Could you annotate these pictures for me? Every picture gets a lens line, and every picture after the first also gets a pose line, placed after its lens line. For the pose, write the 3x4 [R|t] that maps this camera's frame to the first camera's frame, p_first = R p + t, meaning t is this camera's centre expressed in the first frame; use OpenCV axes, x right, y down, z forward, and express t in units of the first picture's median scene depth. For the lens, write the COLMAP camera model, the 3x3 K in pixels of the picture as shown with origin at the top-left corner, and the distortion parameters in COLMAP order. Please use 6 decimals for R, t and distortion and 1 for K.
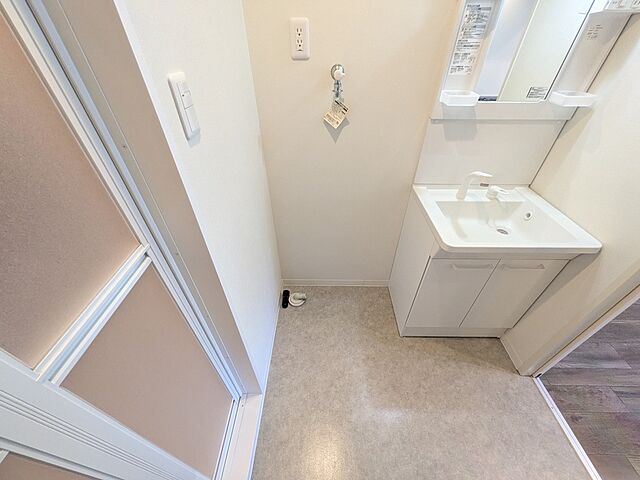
lens RADIAL K [[255.6, 0, 320.0], [0, 255.6, 240.0], [0, 0, 1]] dist [0.002867, -0.000324]
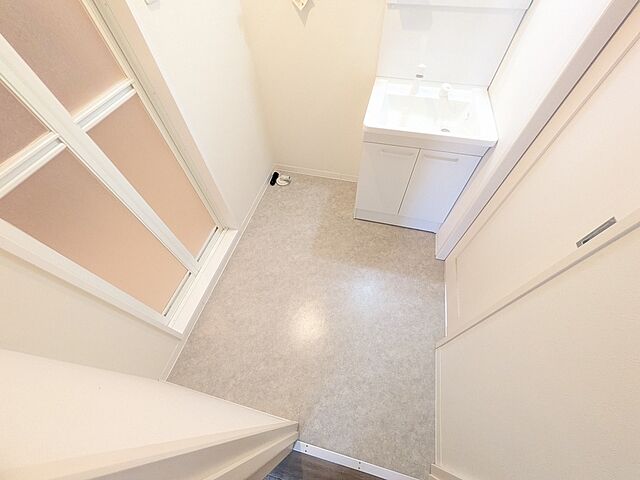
lens RADIAL K [[255.6, 0, 320.0], [0, 255.6, 240.0], [0, 0, 1]] dist [0.002867, -0.000324]
pose [[0.972026, 0.179360, -0.151640, 0.441309], [-0.129246, 0.947556, 0.292289, 0.163736], [0.196113, -0.264514, 0.944231, -0.285310]]
